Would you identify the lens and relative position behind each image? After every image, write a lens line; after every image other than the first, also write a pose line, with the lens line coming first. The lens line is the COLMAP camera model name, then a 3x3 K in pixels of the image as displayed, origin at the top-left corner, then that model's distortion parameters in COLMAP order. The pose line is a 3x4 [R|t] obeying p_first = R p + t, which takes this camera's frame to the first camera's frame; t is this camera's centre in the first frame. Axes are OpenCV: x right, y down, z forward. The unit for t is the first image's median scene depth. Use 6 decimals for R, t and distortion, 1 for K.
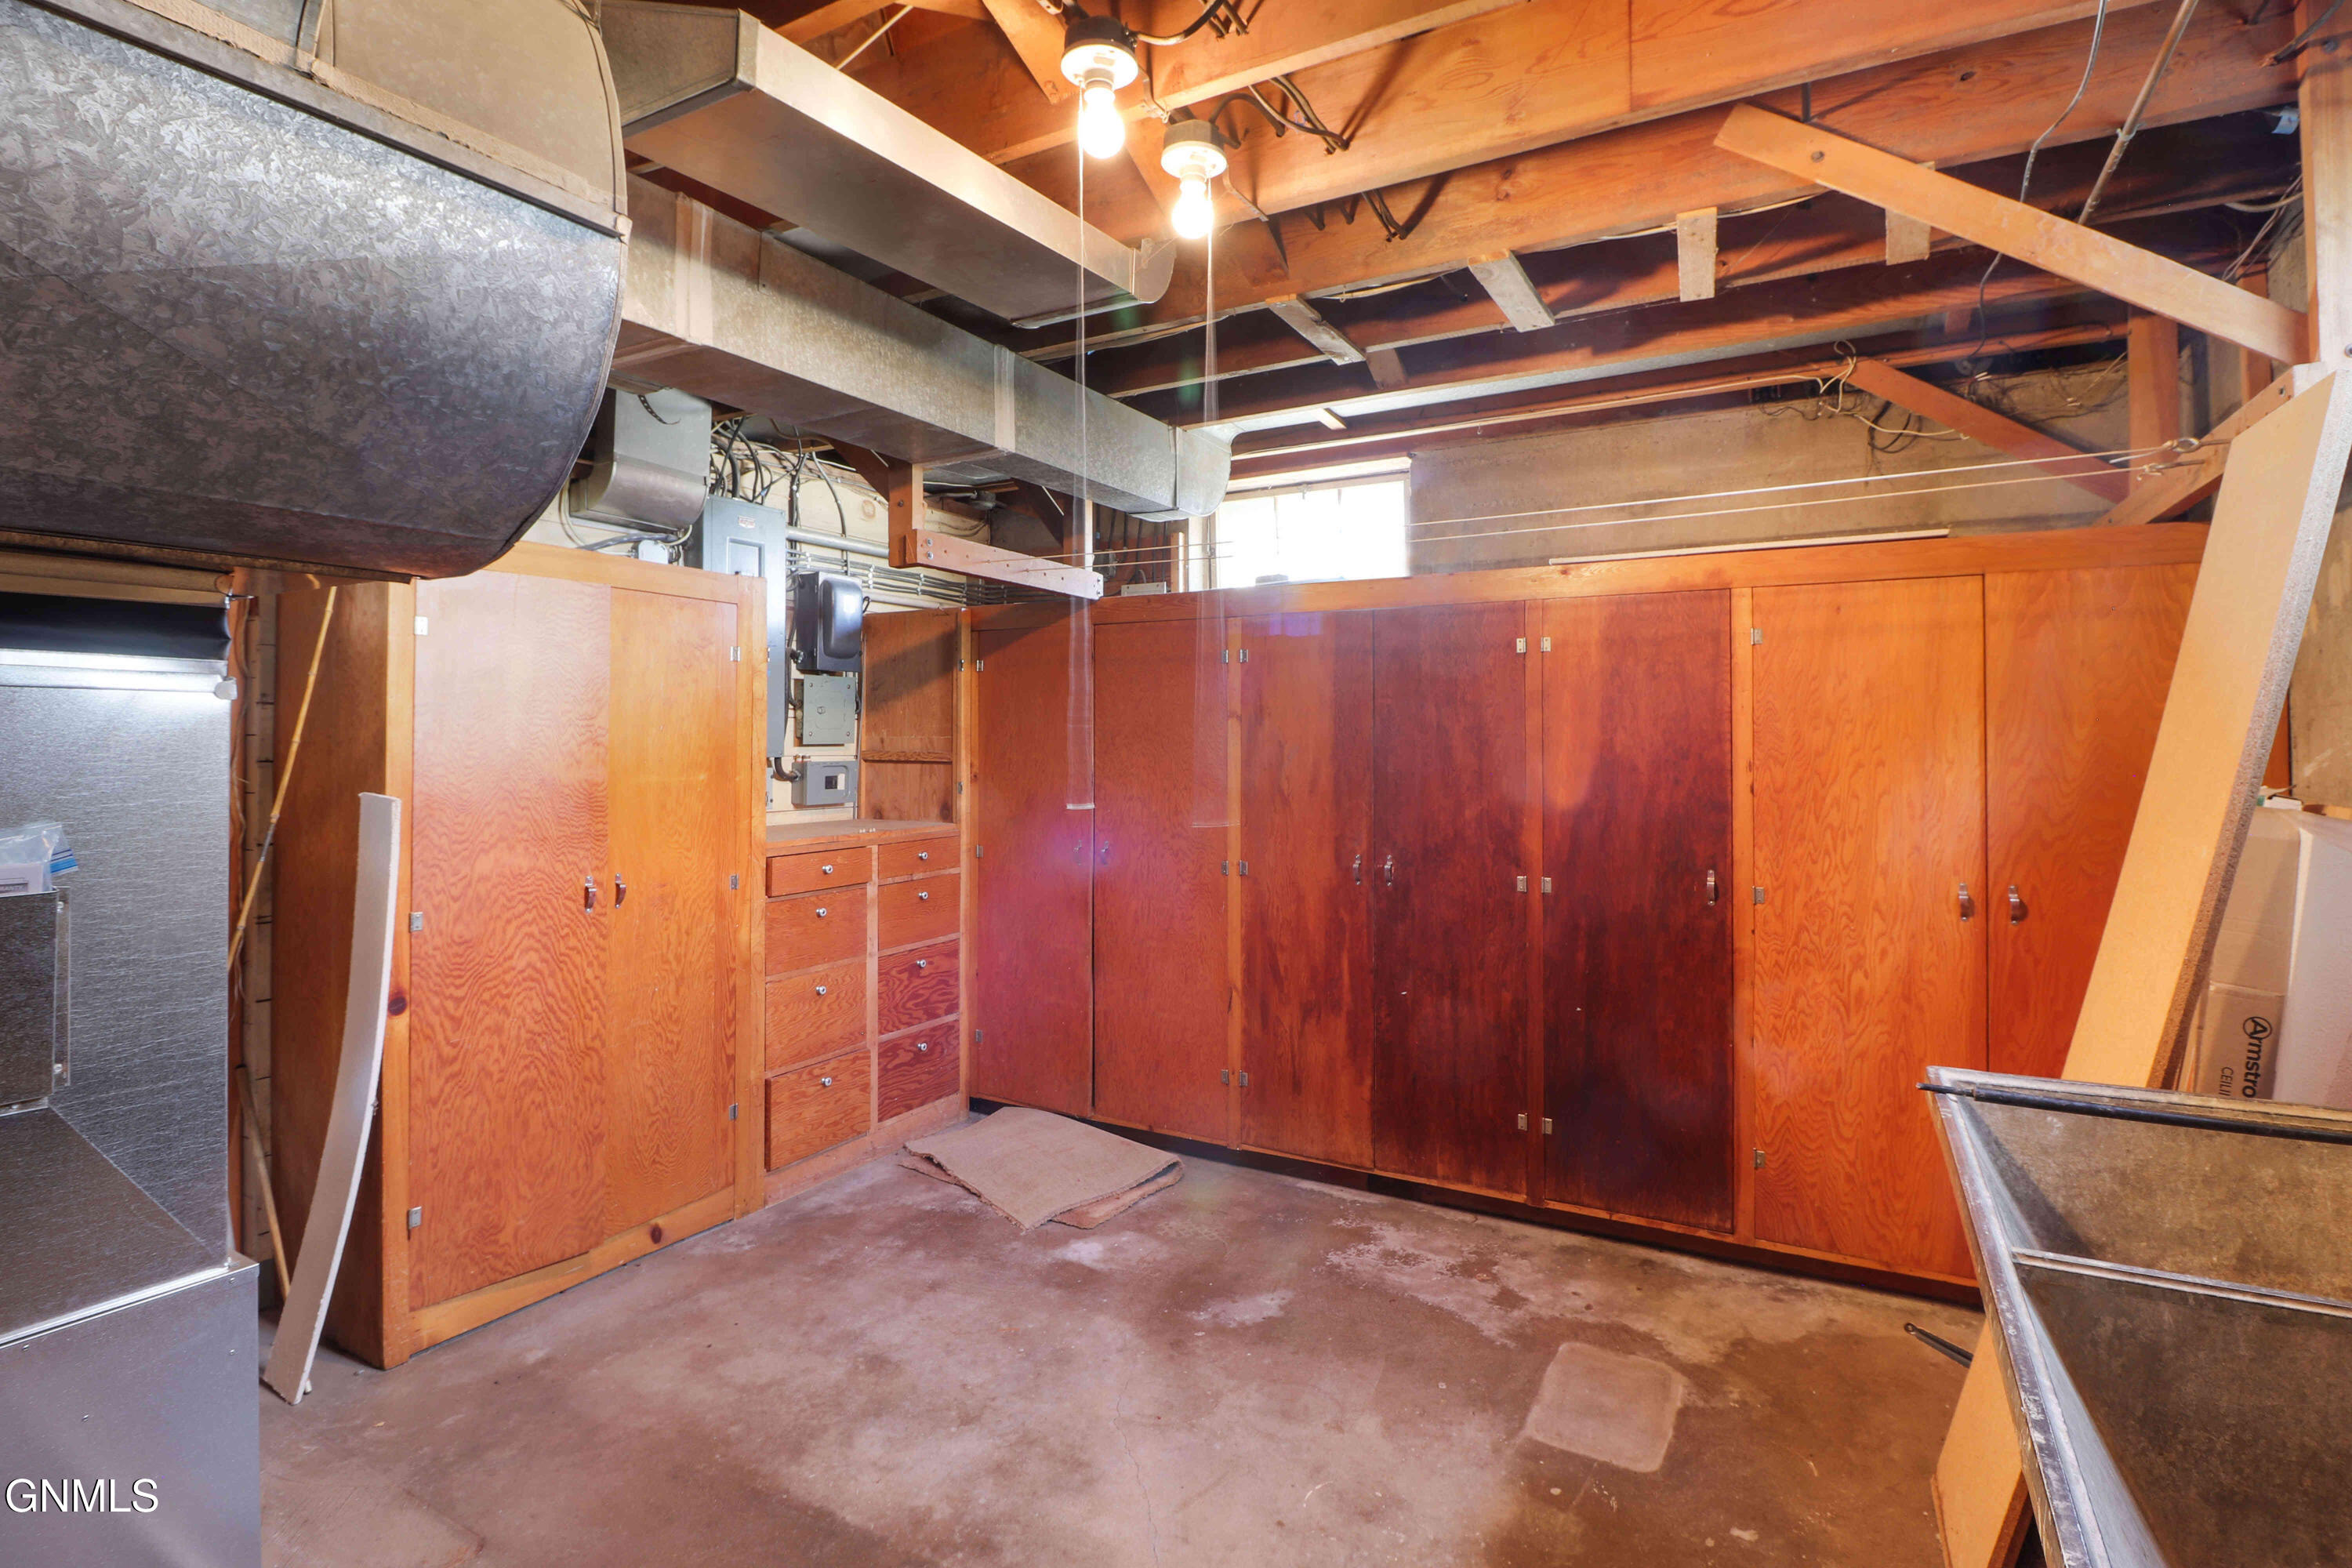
lens RADIAL K [[1137.2, 0, 1199.1], [0, 1137.2, 725.1], [0, 0, 1]] dist [-0.005621, -0.000969]
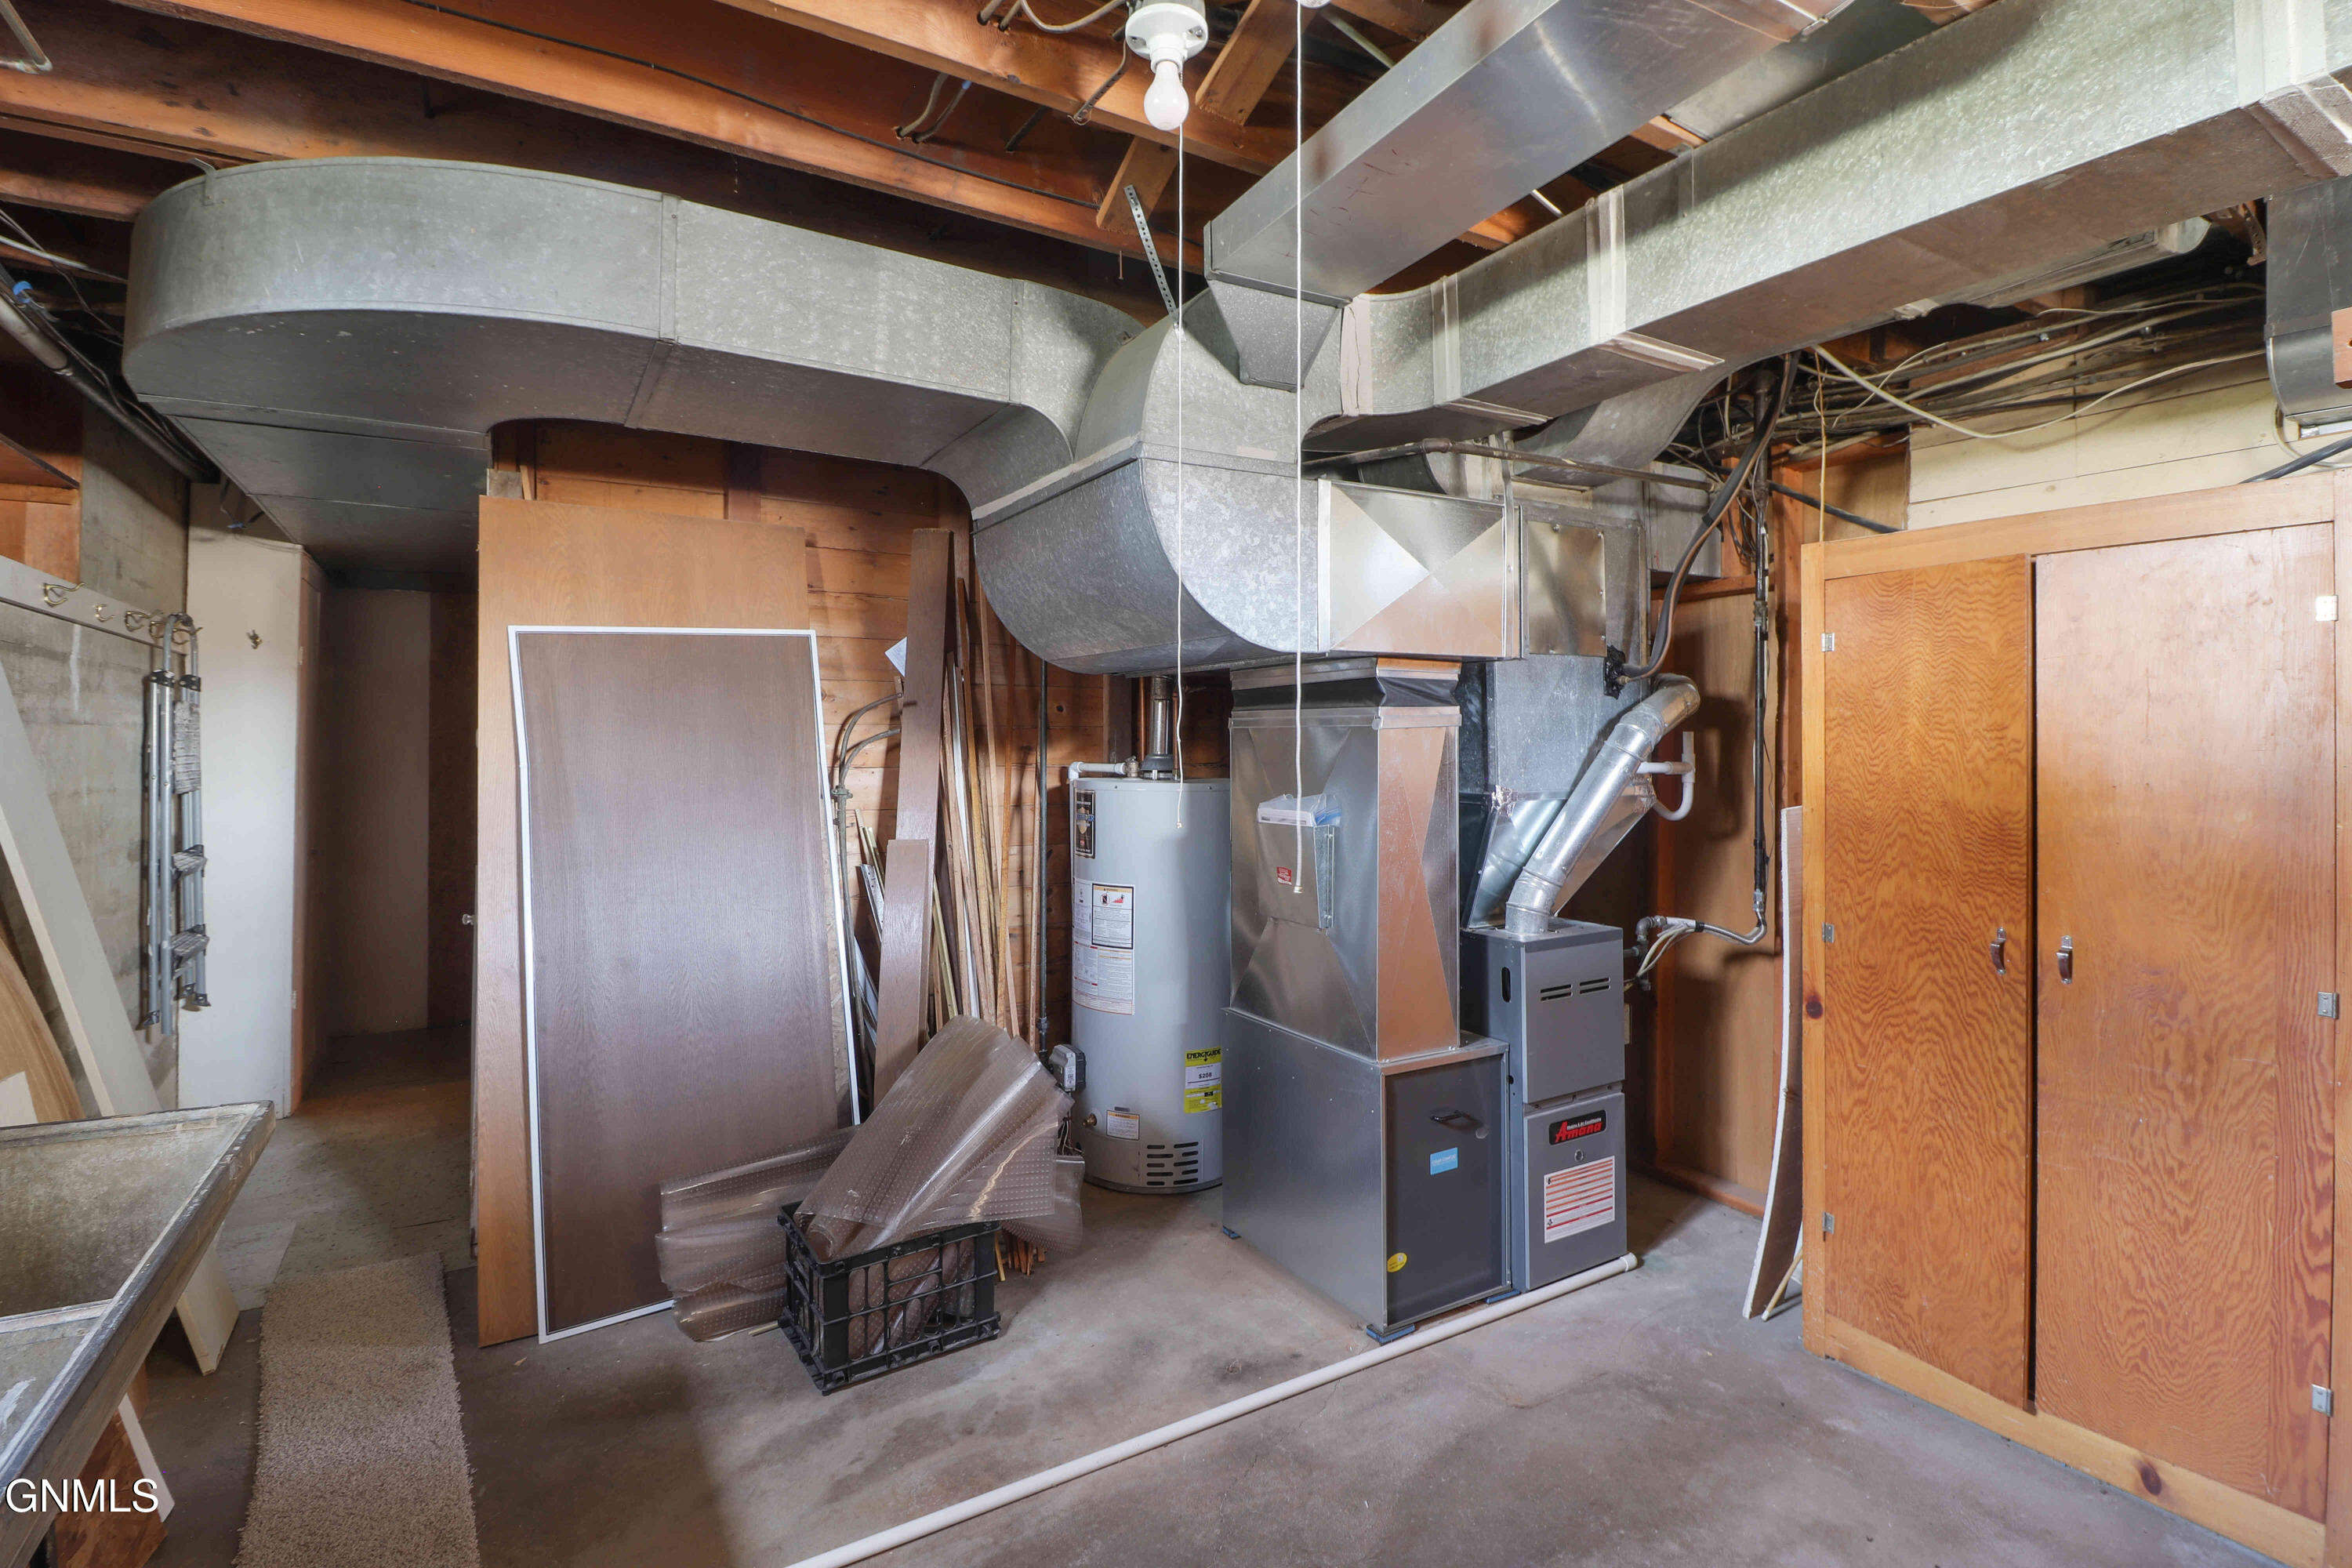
lens RADIAL K [[1137.2, 0, 1179.3], [0, 1137.2, 748.2], [0, 0, 1]] dist [-0.005621, -0.000969]
pose [[-0.493810, 0.000391, -0.869570, 0.456014], [0.008235, 0.999957, -0.004227, 0.006521], [0.869531, -0.009248, -0.493792, 0.943249]]
